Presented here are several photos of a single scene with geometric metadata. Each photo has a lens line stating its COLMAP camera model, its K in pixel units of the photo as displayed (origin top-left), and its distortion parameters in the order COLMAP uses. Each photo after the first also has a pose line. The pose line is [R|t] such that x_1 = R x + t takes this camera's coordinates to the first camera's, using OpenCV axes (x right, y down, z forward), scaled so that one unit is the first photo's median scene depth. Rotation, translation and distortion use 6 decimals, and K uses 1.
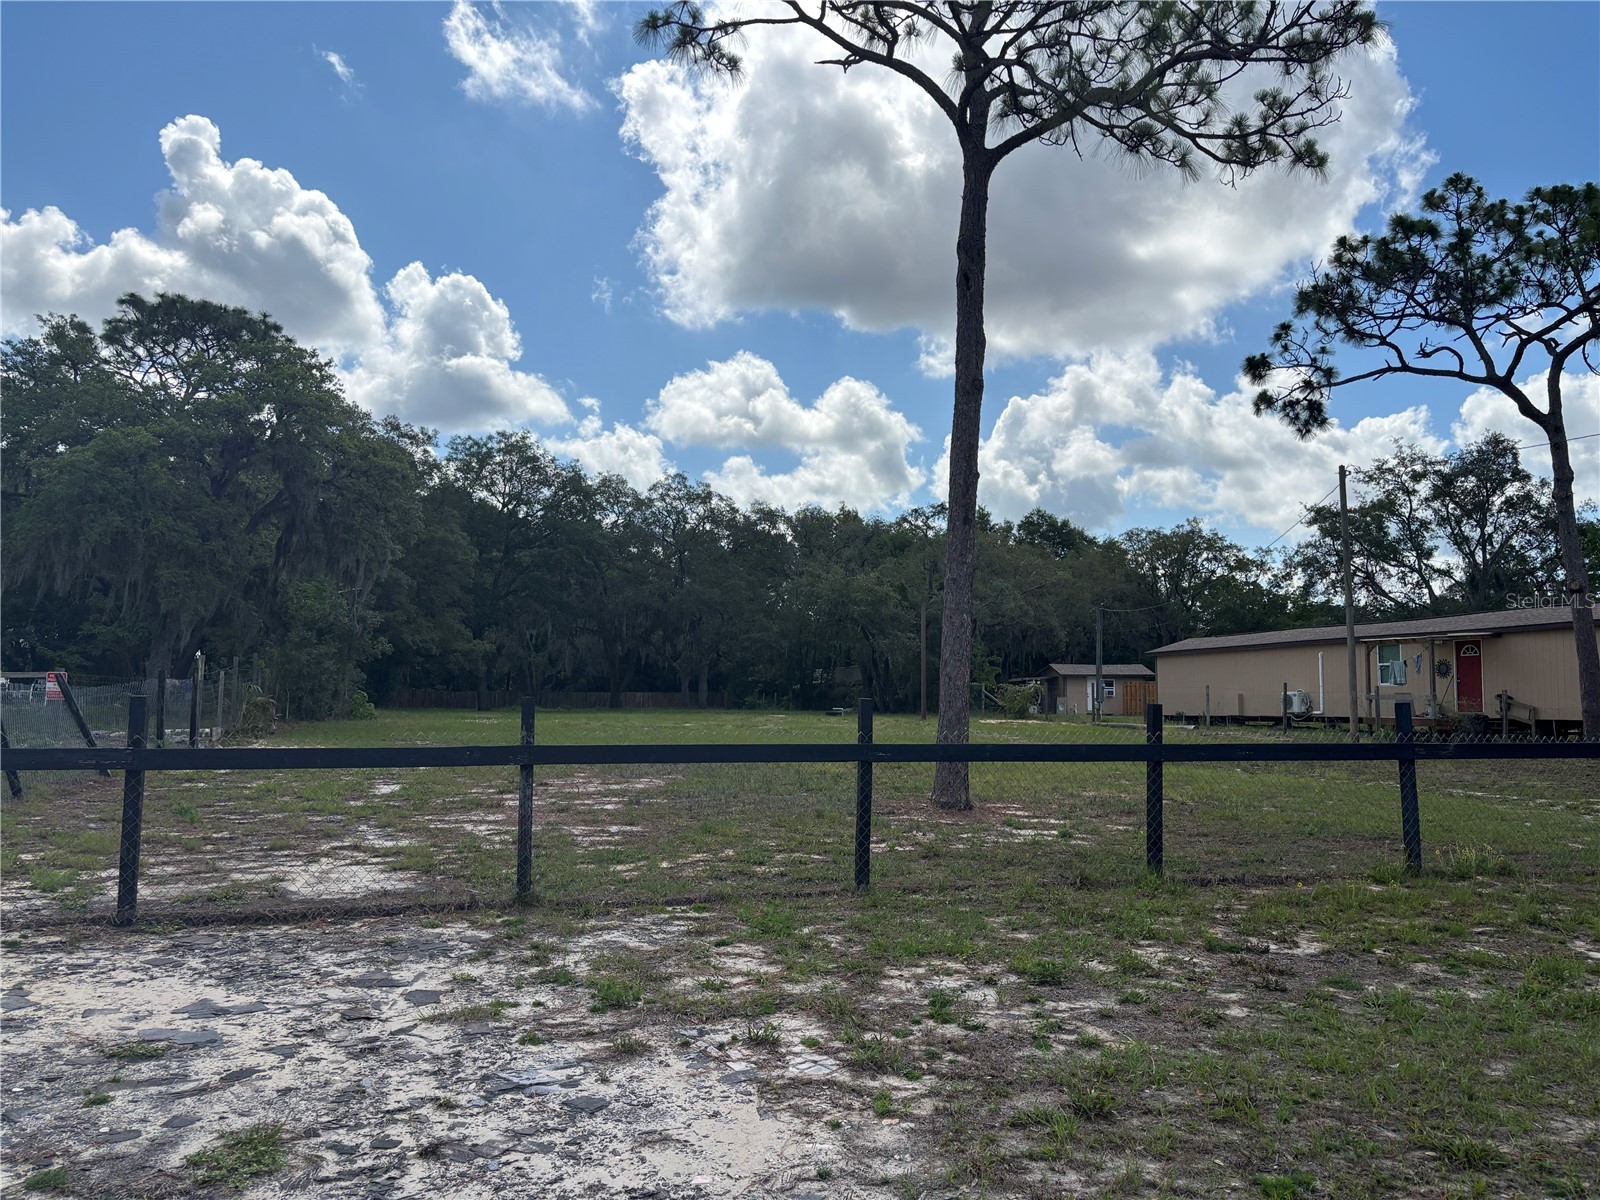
lens RADIAL K [[1235.6, 0, 800.0], [0, 1235.6, 600.0], [0, 0, 1]] dist [0.099189, -0.002631]
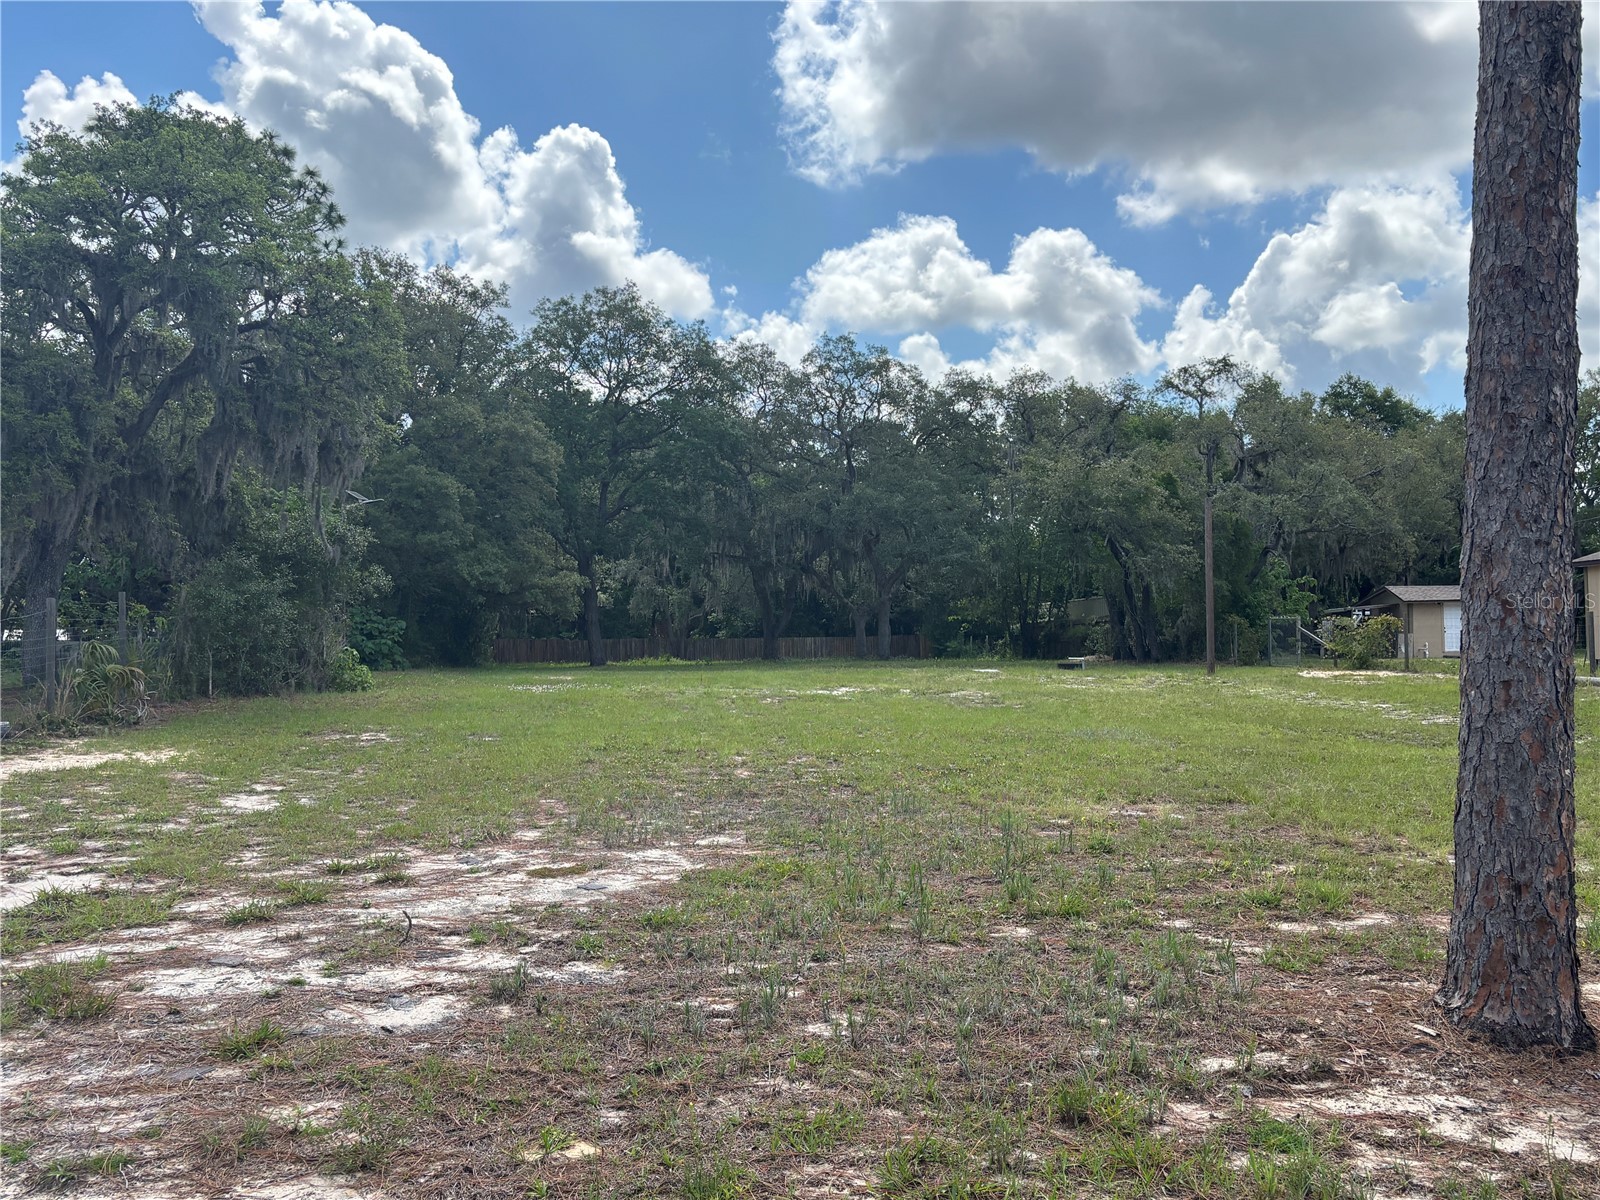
lens RADIAL K [[1508.4, 0, 800.0], [0, 1508.4, 600.0], [0, 0, 1]] dist [-0.008746, 0.149946]
pose [[0.990887, -0.023673, -0.132598, -0.010051], [0.030571, 0.998270, 0.050233, 0.006766], [0.131179, -0.053829, 0.989896, 0.119735]]
